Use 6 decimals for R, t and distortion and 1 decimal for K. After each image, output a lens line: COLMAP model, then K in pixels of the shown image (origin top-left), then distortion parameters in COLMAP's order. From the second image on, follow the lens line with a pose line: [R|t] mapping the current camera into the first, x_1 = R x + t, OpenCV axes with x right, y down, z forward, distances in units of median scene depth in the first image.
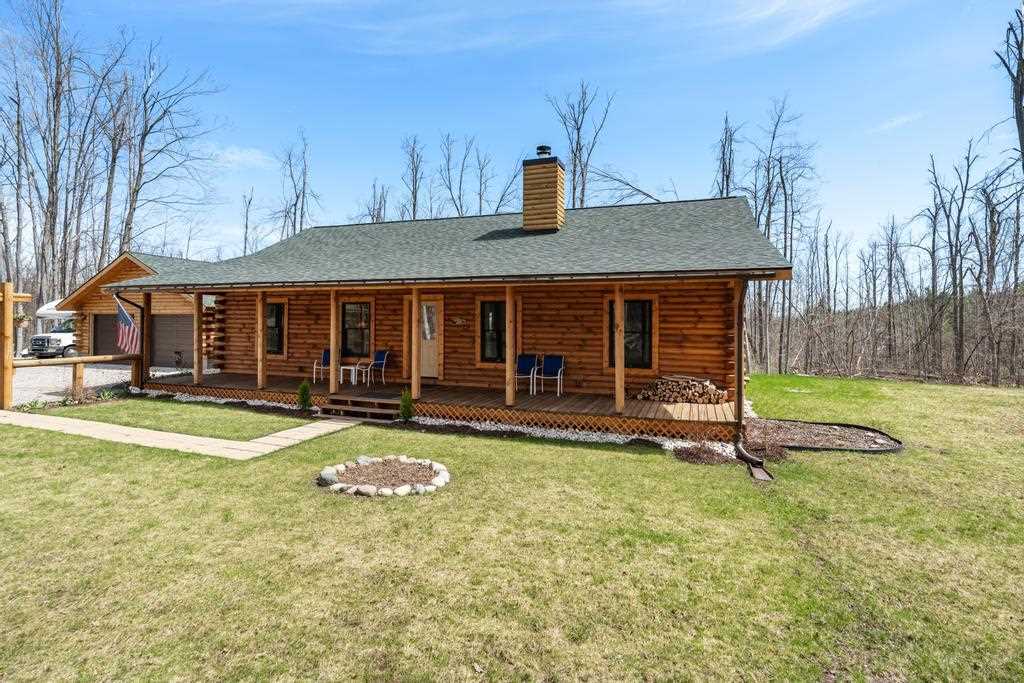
lens RADIAL K [[498.5, 0, 510.1], [0, 498.5, 317.2], [0, 0, 1]] dist [-0.000513, 0.000283]
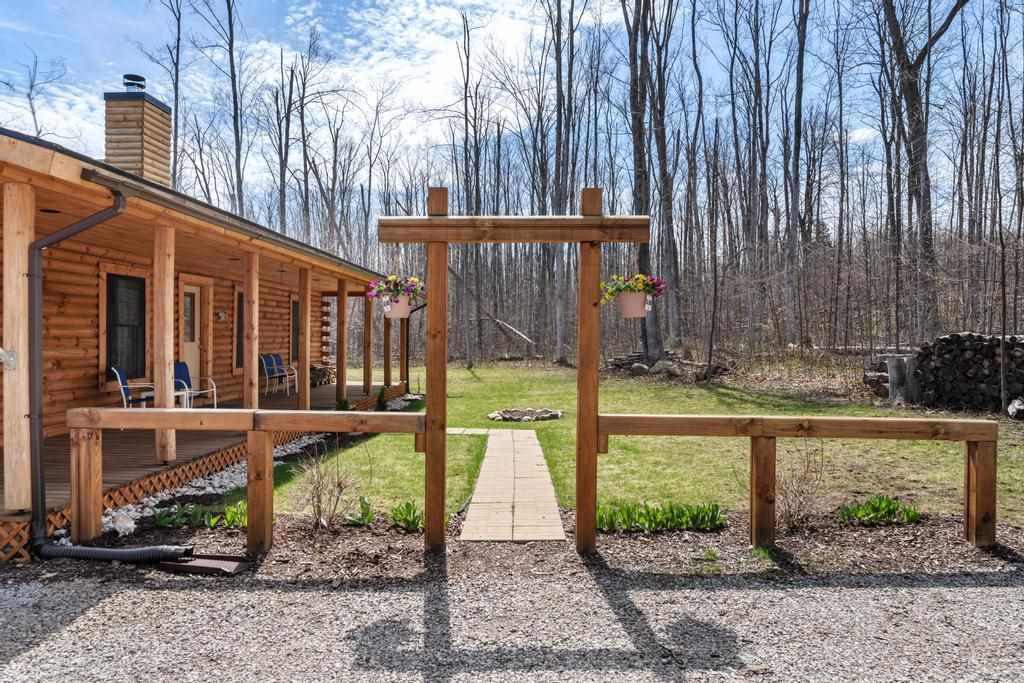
lens RADIAL K [[707.0, 0, 512.0], [0, 707.0, 341.5], [0, 0, 1]] dist [-0.001286, 0.000026]
pose [[-0.312829, -0.016923, 0.949659, -1.137998], [-0.018572, 0.999759, 0.011698, 0.023369], [-0.949628, -0.013978, -0.313068, 0.828827]]
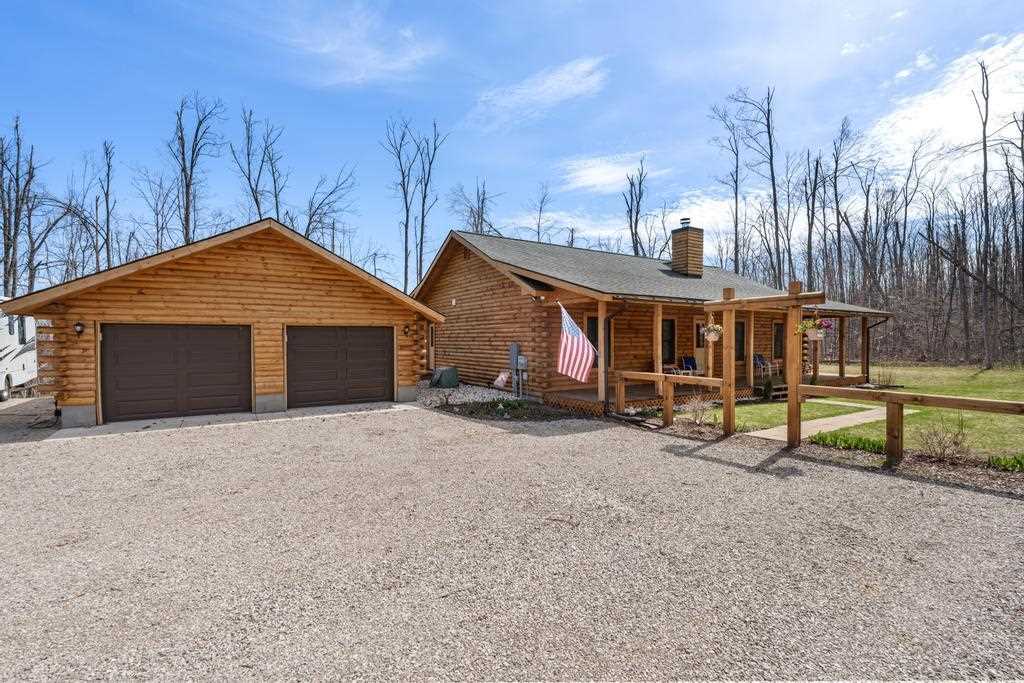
lens RADIAL K [[466.7, 0, 512.0], [0, 466.7, 341.5], [0, 0, 1]] dist [0.001312, -0.000153]
pose [[0.591421, -0.012460, 0.806267, -1.442602], [-0.002798, 0.999843, 0.017504, 0.005351], [-0.806358, -0.012608, 0.591293, 0.608578]]
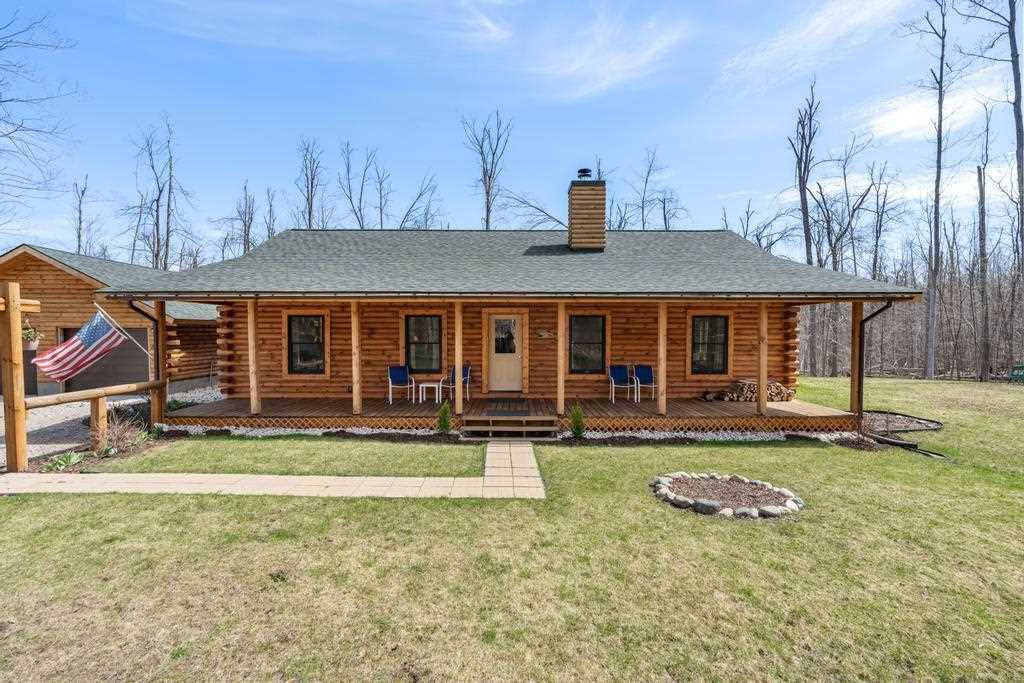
lens RADIAL K [[451.0, 0, 512.0], [0, 451.0, 341.5], [0, 0, 1]] dist [-0.000265, -0.000606]
pose [[0.937414, -0.013079, 0.347970, -0.436279], [0.002661, 0.999534, 0.030398, -0.005600], [-0.348206, -0.027570, 0.937013, 0.145553]]
